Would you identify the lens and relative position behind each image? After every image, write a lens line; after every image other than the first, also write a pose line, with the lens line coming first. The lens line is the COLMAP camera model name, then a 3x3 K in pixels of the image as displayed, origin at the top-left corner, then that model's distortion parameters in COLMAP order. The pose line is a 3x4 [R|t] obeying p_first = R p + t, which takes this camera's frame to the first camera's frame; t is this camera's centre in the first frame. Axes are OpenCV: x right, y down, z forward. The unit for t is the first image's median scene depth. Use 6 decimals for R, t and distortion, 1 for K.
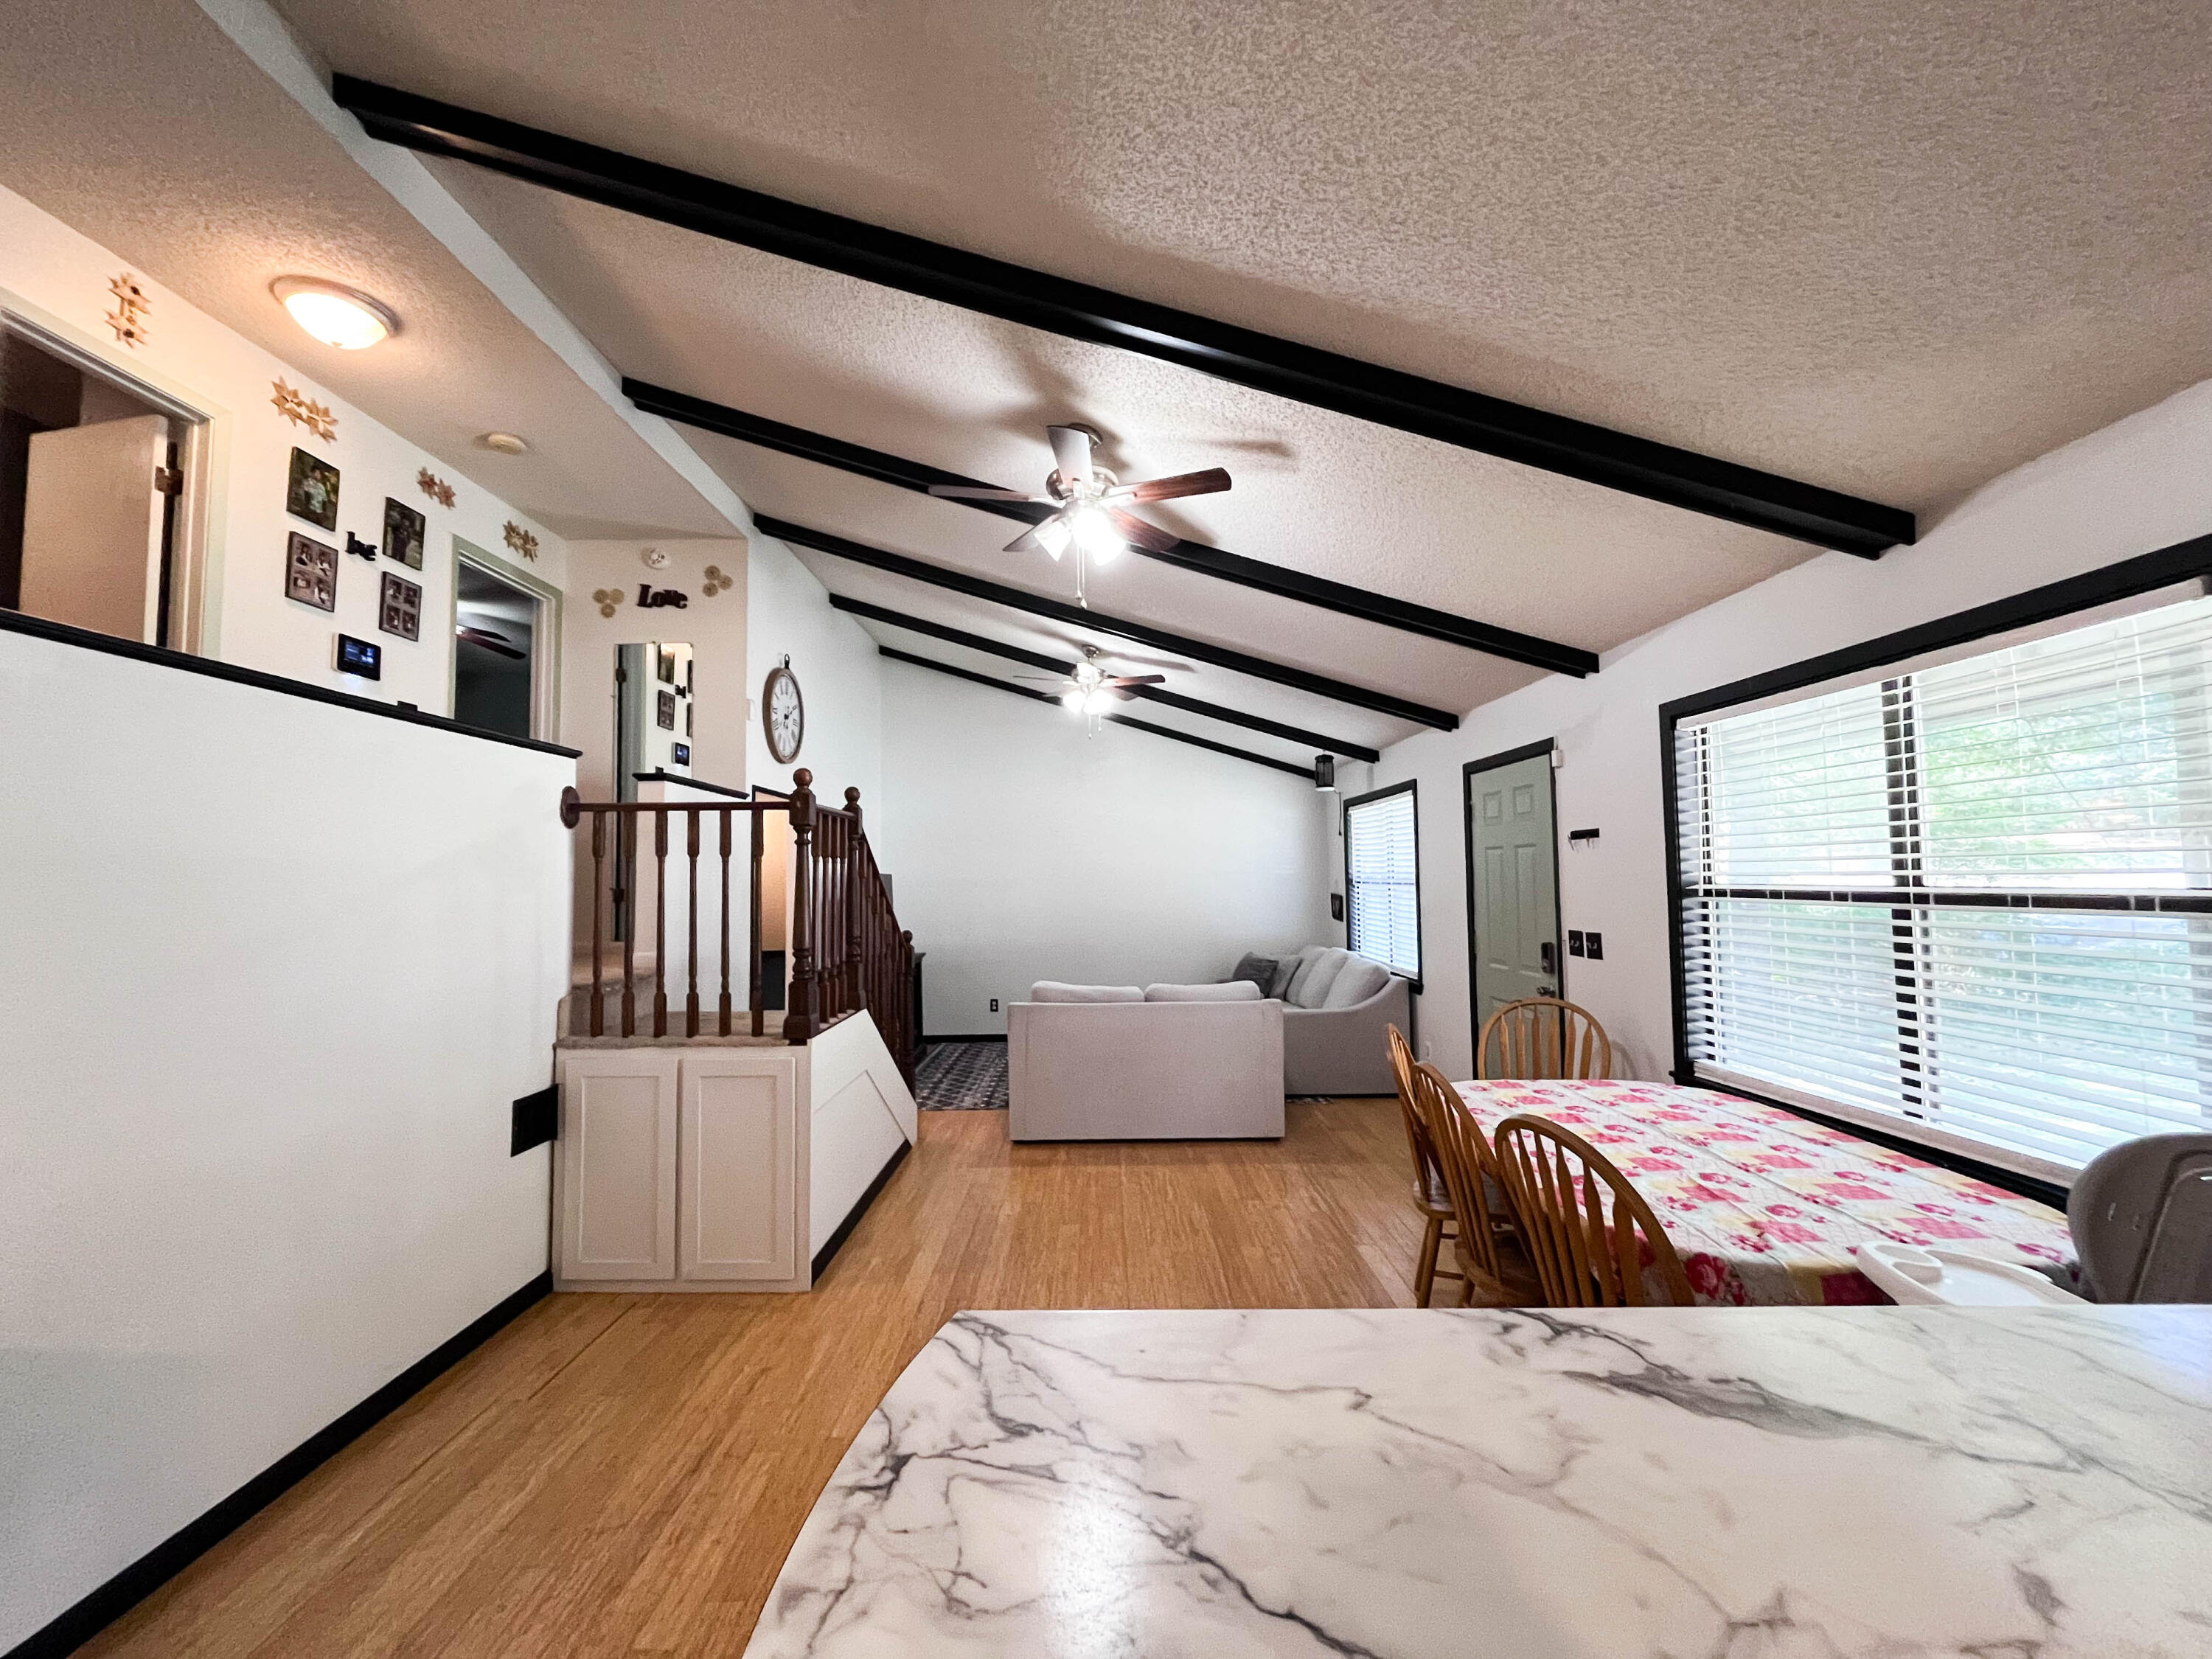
lens RADIAL K [[903.0, 0, 1089.9], [0, 903.0, 830.6], [0, 0, 1]] dist [-0.001299, 0.000178]
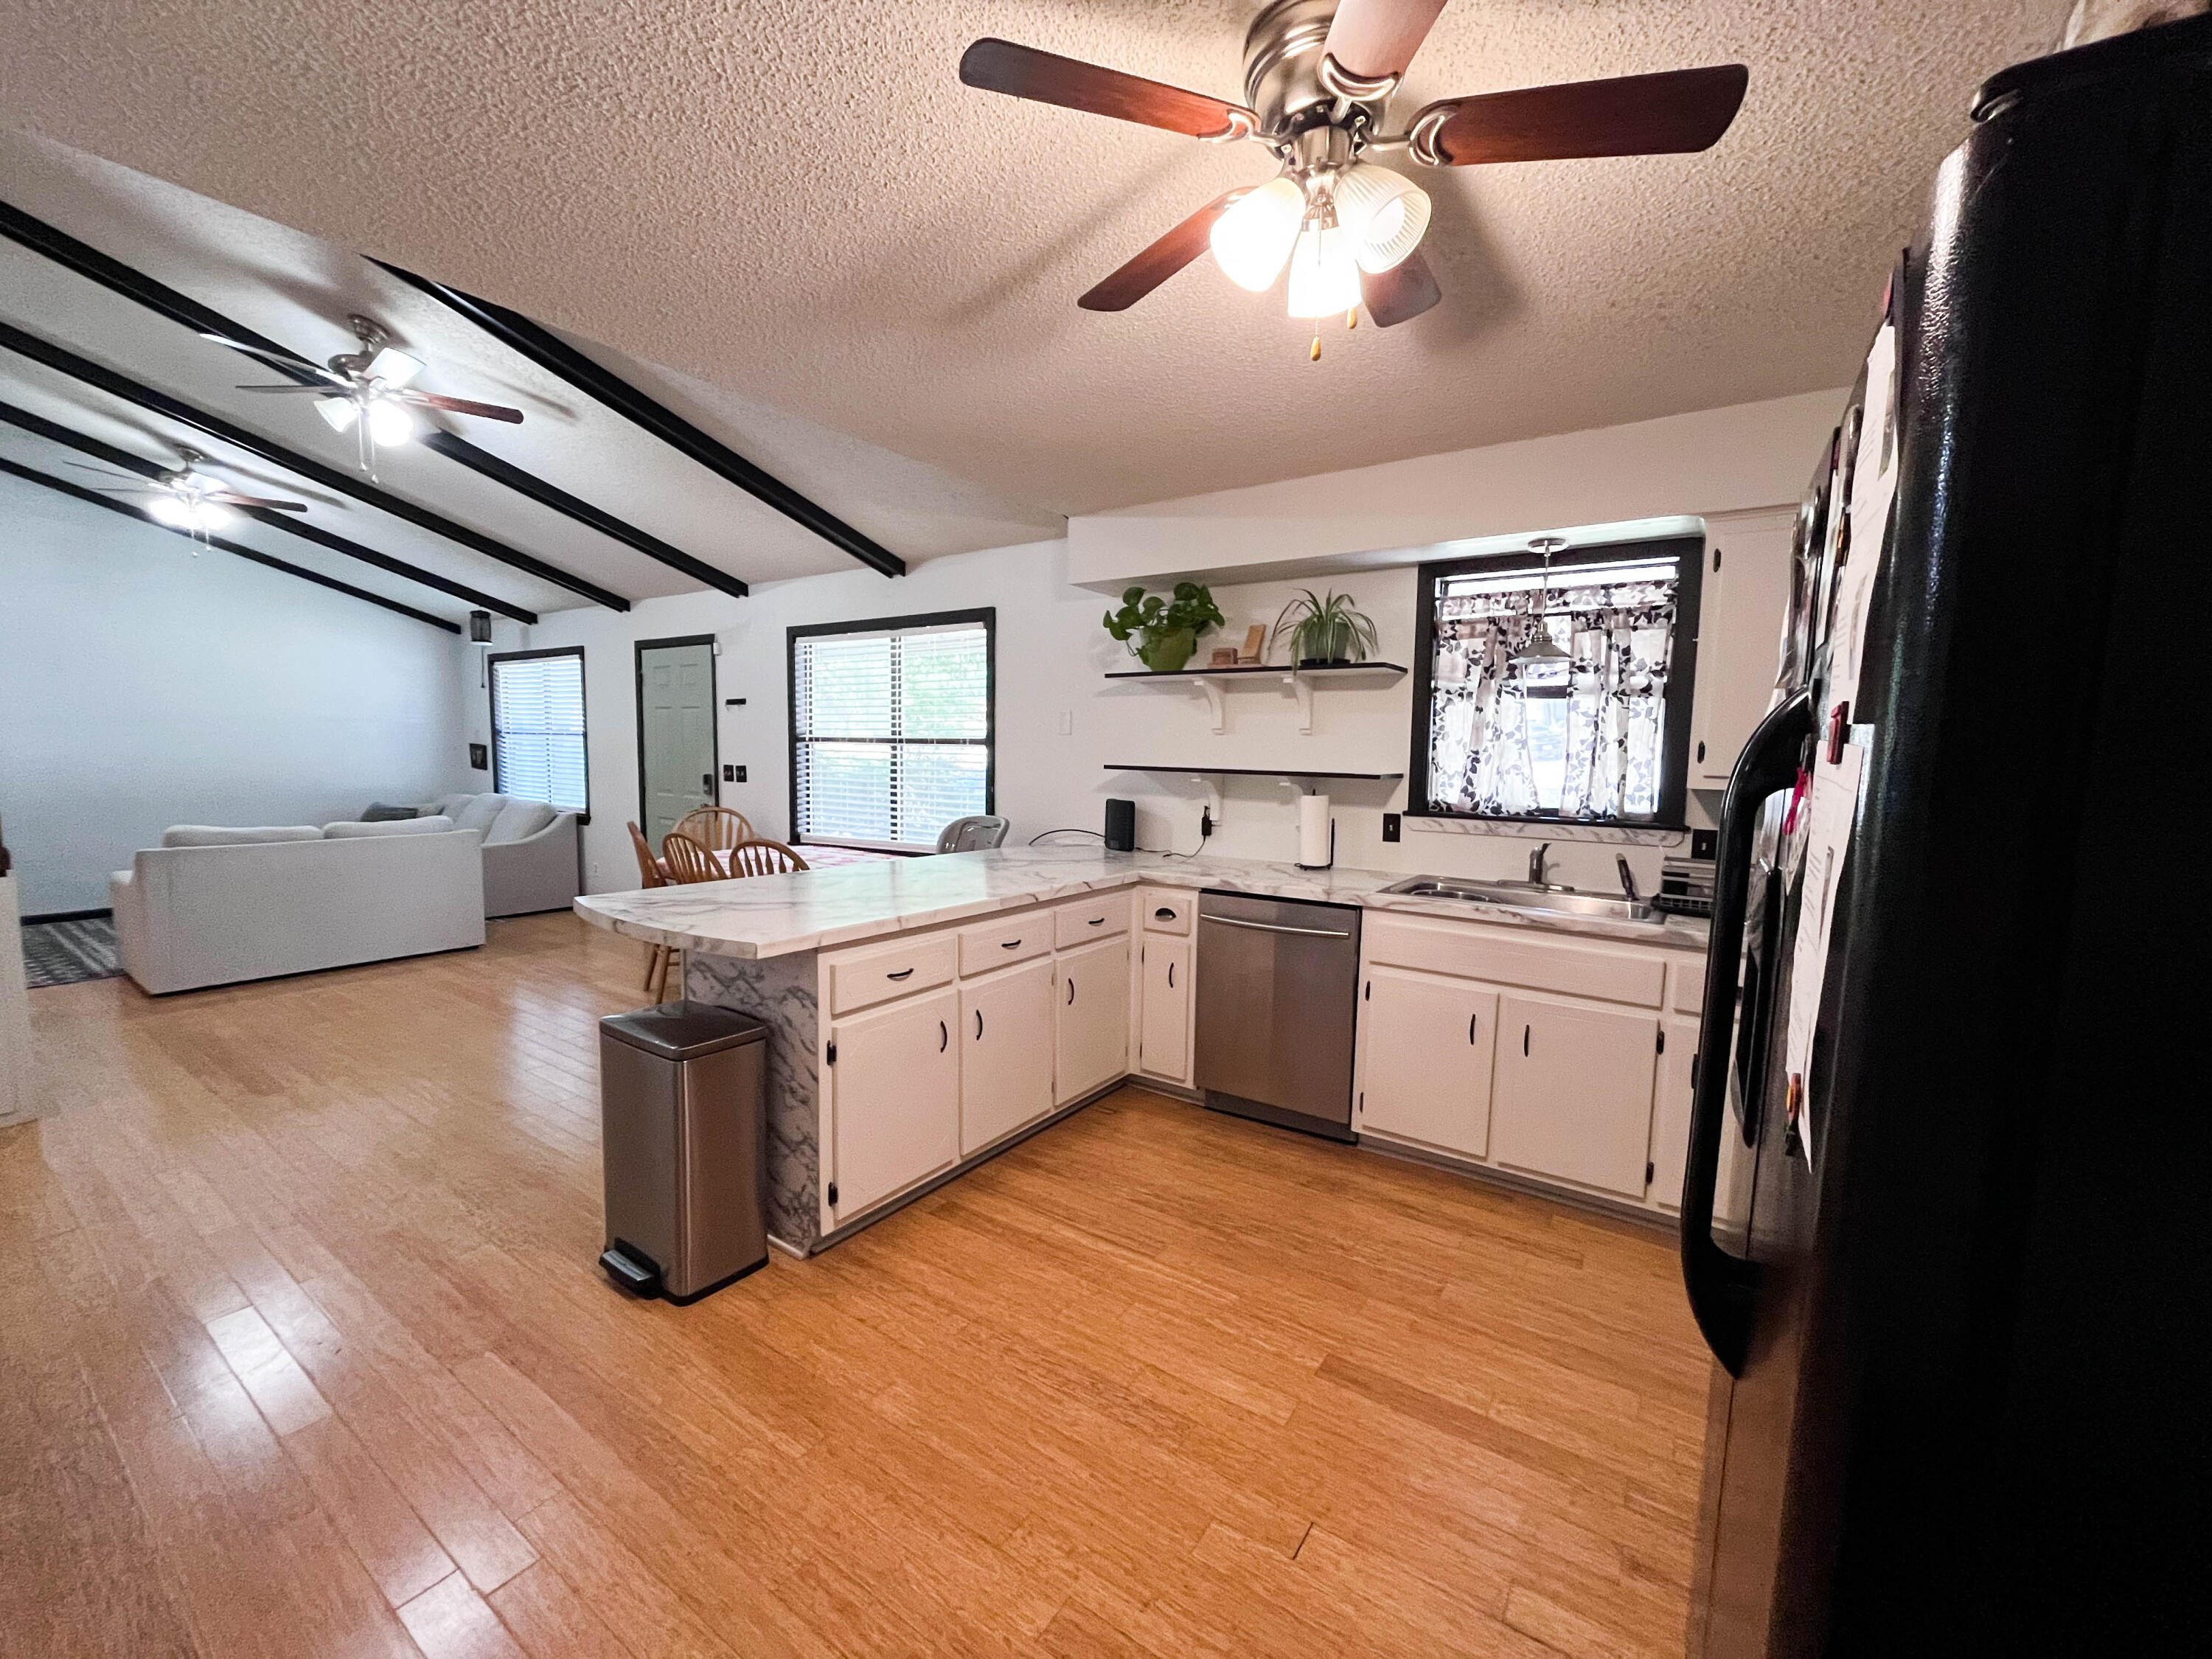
lens RADIAL K [[903.0, 0, 1113.6], [0, 903.0, 836.6], [0, 0, 1]] dist [-0.001299, 0.000178]
pose [[0.560863, -0.060869, 0.825668, -0.371109], [-0.067032, 0.990681, 0.118568, 0.005955], [-0.825190, -0.121847, 0.551556, -0.402282]]
